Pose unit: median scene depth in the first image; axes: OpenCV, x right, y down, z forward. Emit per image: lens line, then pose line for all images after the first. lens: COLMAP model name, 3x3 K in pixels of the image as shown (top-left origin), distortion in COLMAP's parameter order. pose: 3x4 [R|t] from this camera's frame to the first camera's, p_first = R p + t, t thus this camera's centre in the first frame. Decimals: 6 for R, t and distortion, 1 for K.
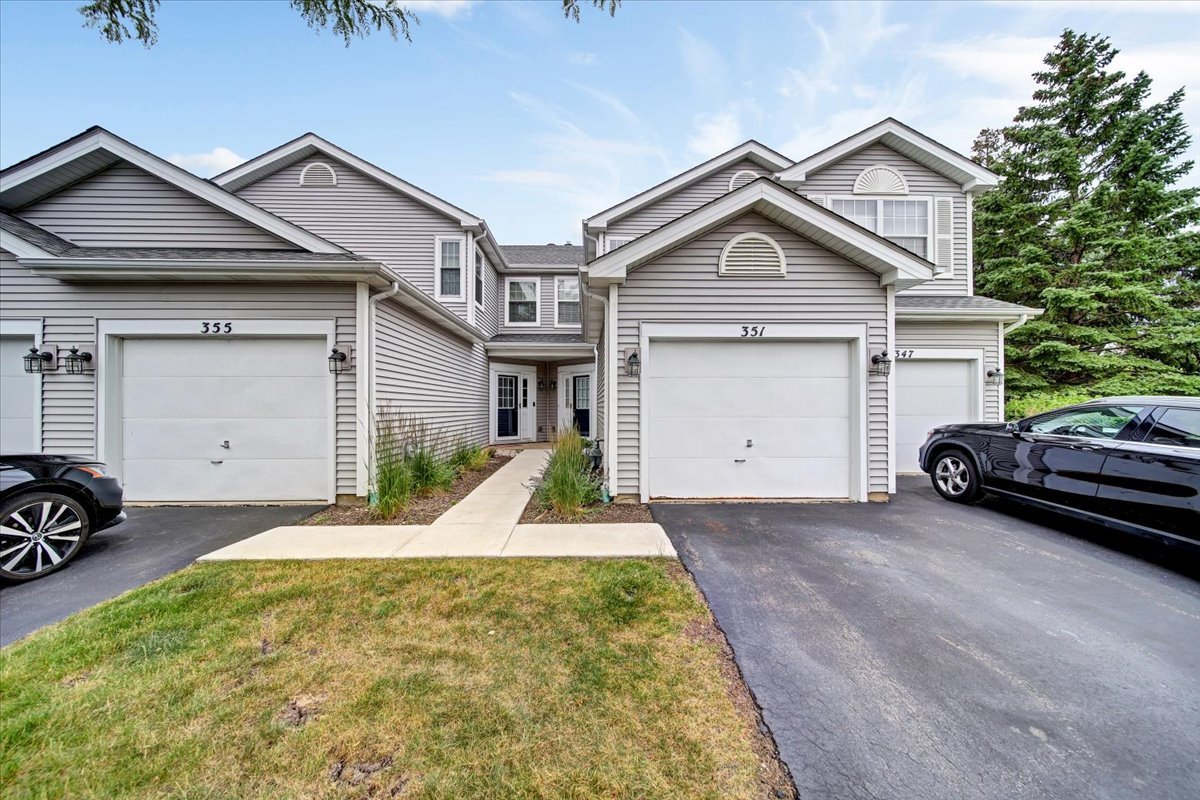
lens RADIAL K [[438.1, 0, 587.0], [0, 438.1, 404.2], [0, 0, 1]] dist [-0.001182, -0.000175]
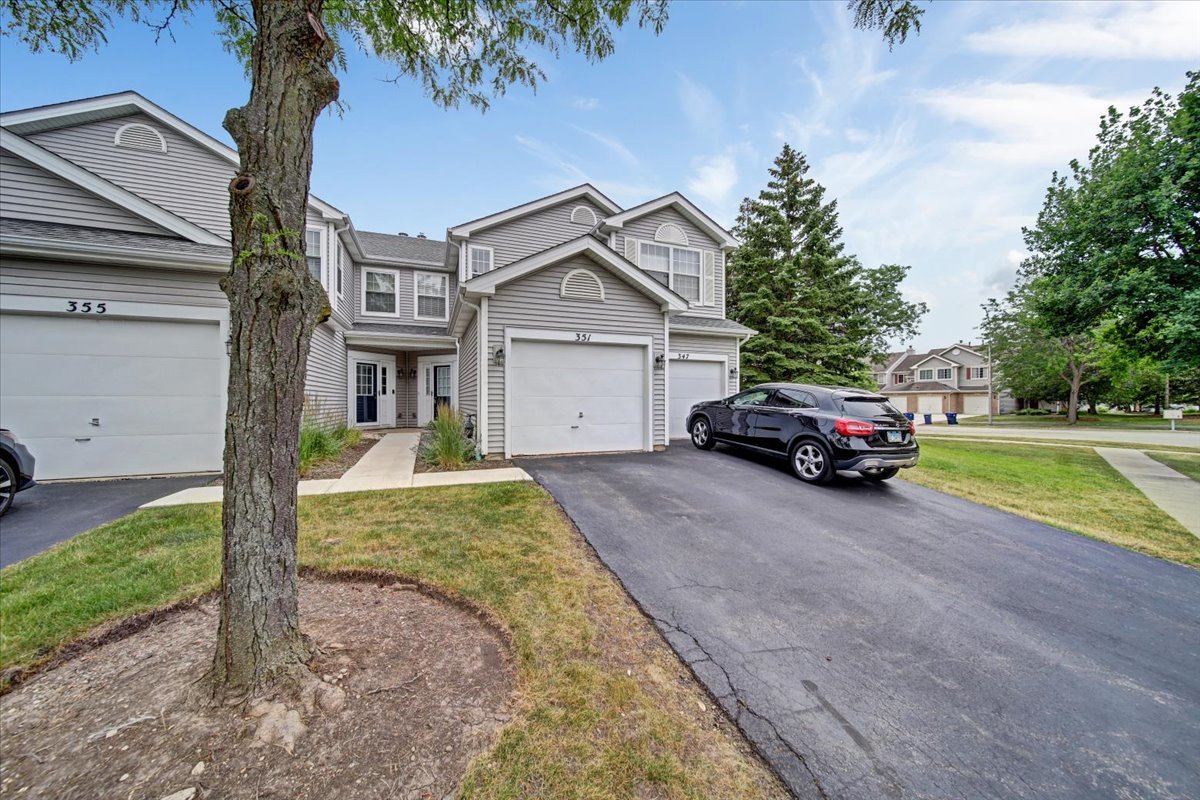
lens RADIAL K [[438.1, 0, 596.5], [0, 438.1, 403.7], [0, 0, 1]] dist [-0.001182, -0.000175]
pose [[0.935367, -0.003103, 0.353665, -0.062763], [-0.001705, 0.999910, 0.013282, 0.022971], [-0.353674, -0.013026, 0.935278, -0.251850]]
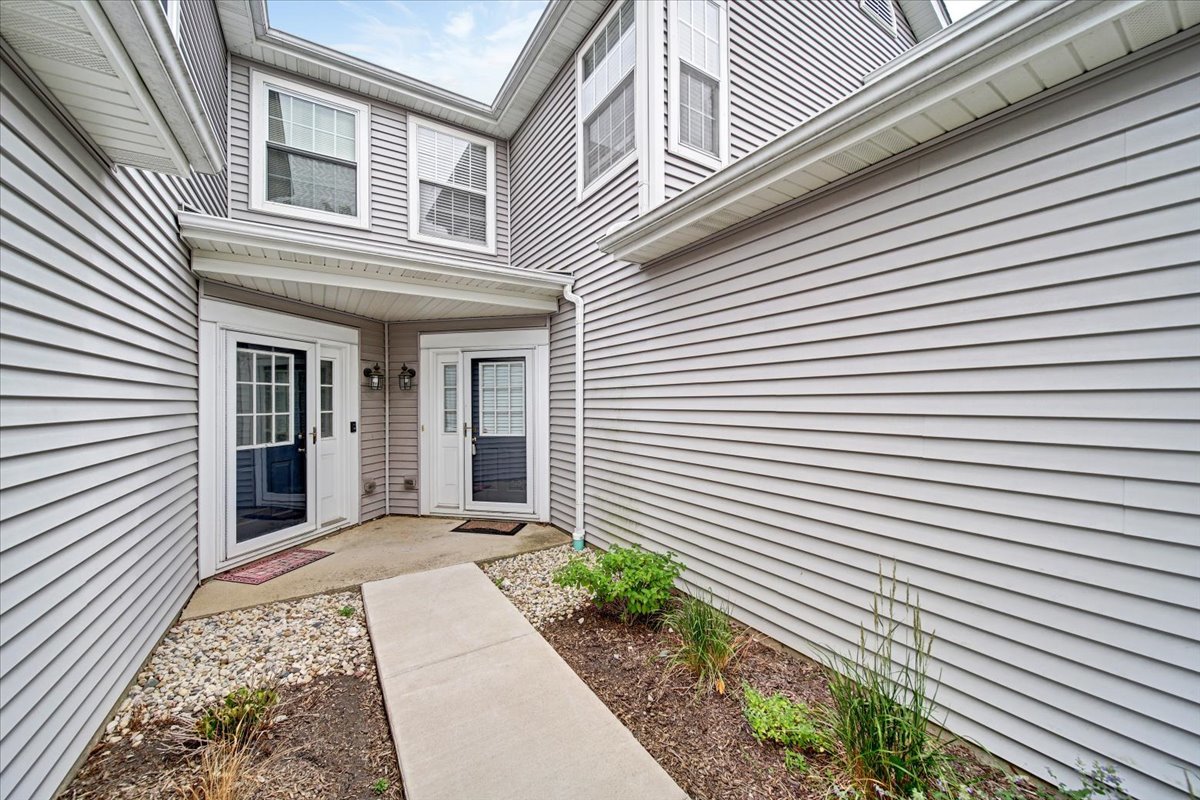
lens RADIAL K [[438.1, 0, 629.0], [0, 438.1, 394.9], [0, 0, 1]] dist [-0.001182, -0.000175]
pose [[0.825449, -0.004327, 0.564461, -0.232379], [0.010752, 0.999910, -0.008058, -0.038012], [-0.564375, 0.012721, 0.825421, 0.922214]]
